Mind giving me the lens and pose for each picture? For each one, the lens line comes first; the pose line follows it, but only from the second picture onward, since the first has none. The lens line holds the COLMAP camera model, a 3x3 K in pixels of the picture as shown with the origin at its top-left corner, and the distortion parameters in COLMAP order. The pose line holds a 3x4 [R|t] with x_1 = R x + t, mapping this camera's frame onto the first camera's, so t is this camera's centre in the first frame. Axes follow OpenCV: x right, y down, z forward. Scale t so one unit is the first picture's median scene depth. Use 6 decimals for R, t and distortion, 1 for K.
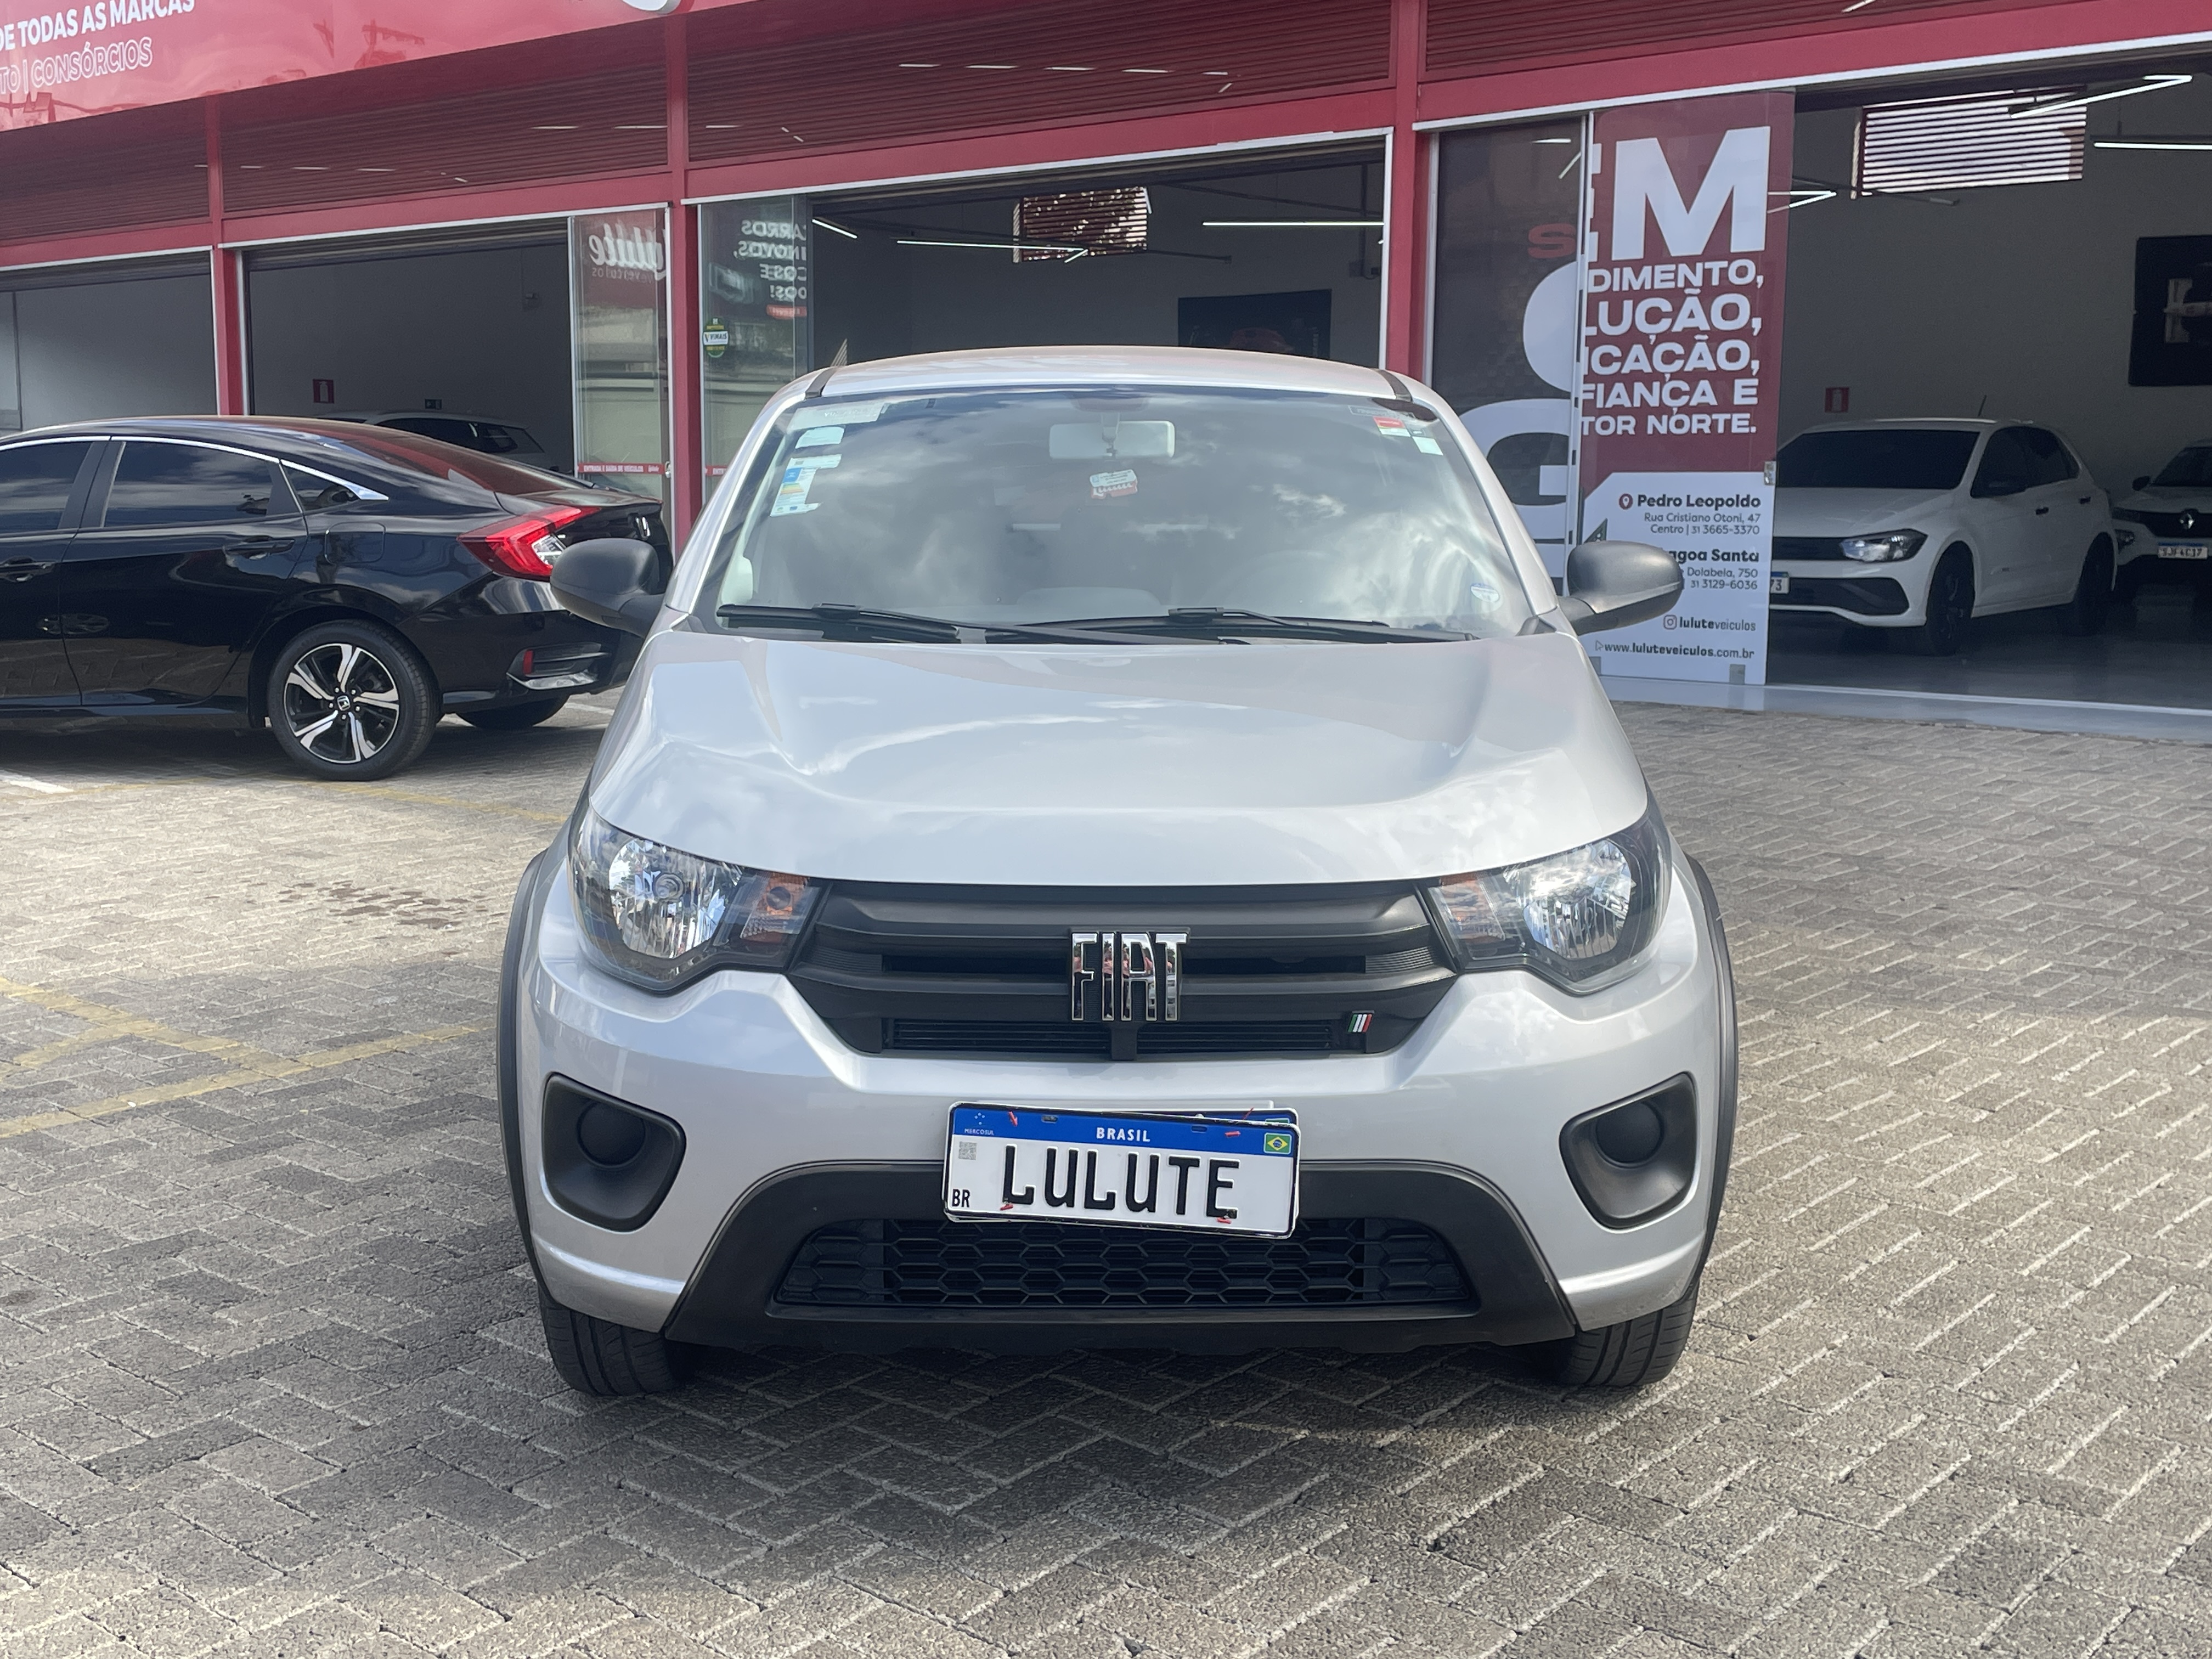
lens RADIAL K [[2462.5, 0, 1106.0], [0, 2462.5, 829.5], [0, 0, 1]] dist [0.068753, -0.022910]
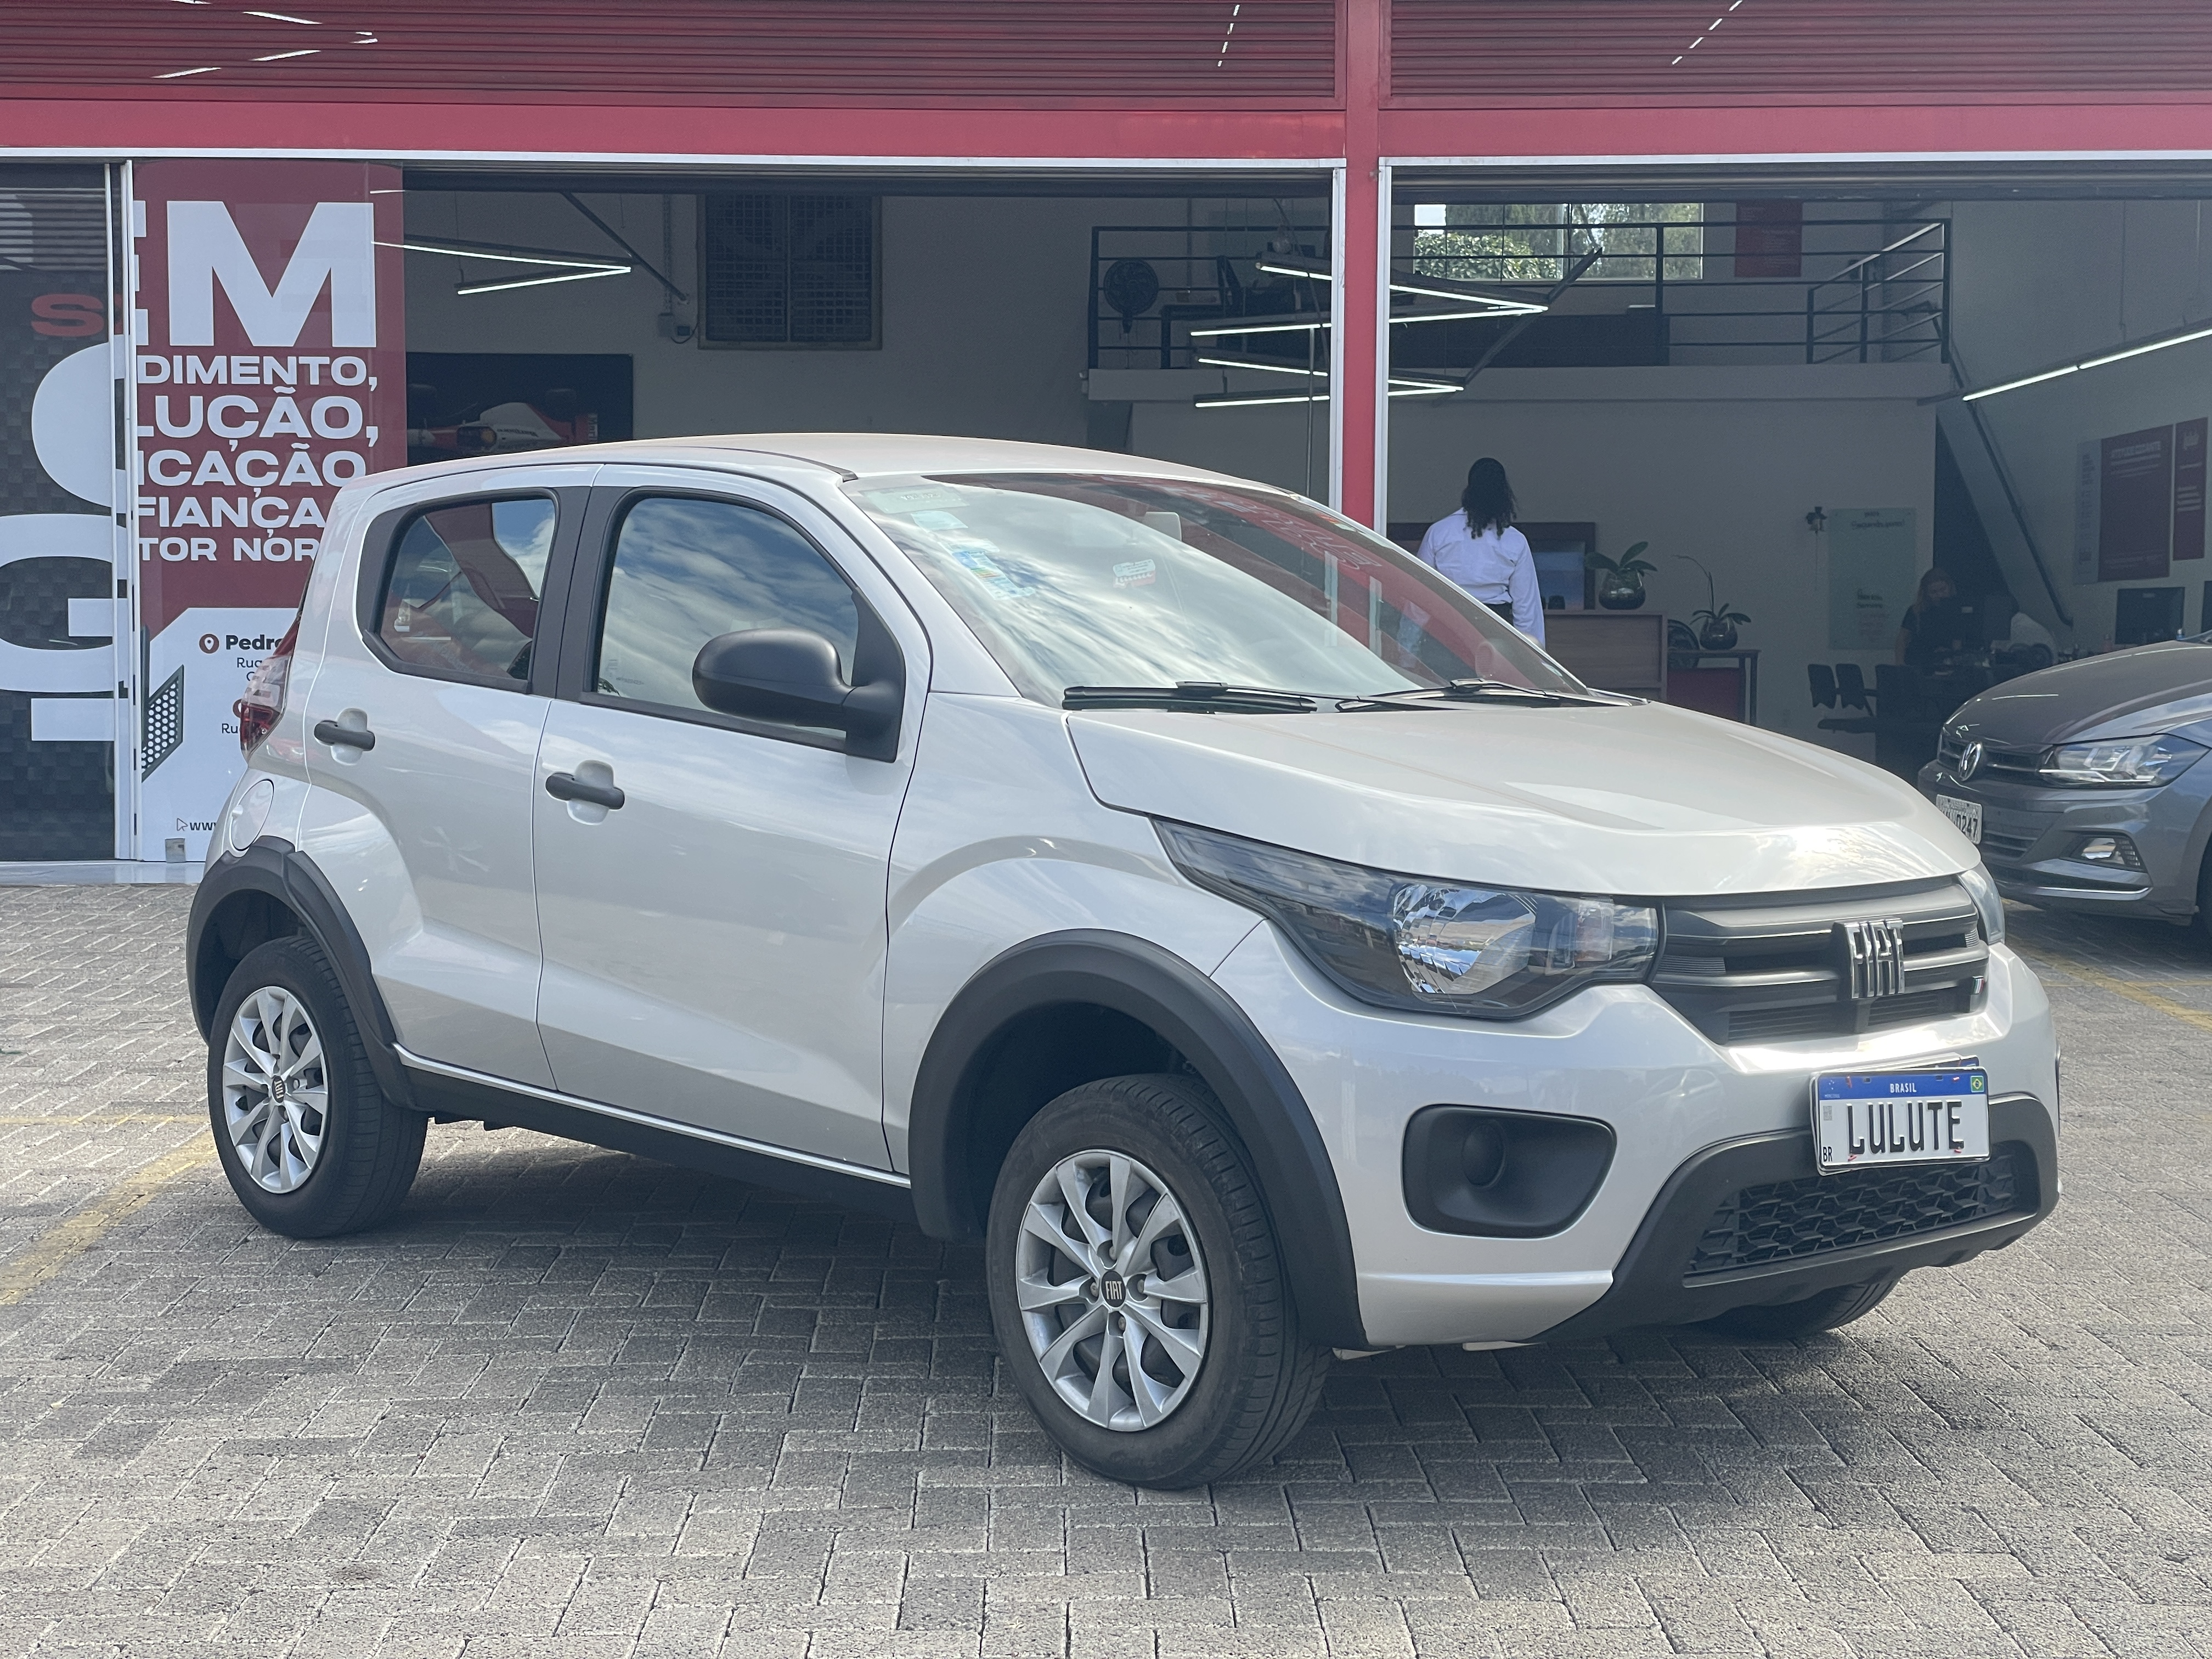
lens RADIAL K [[3323.0, 0, 1106.0], [0, 3323.0, 829.5], [0, 0, 1]] dist [0.118333, -0.054431]
pose [[0.746710, -0.039485, 0.663977, -0.301060], [0.096861, 0.994050, -0.049816, 0.009424], [-0.658060, 0.101511, 0.746092, 0.006259]]
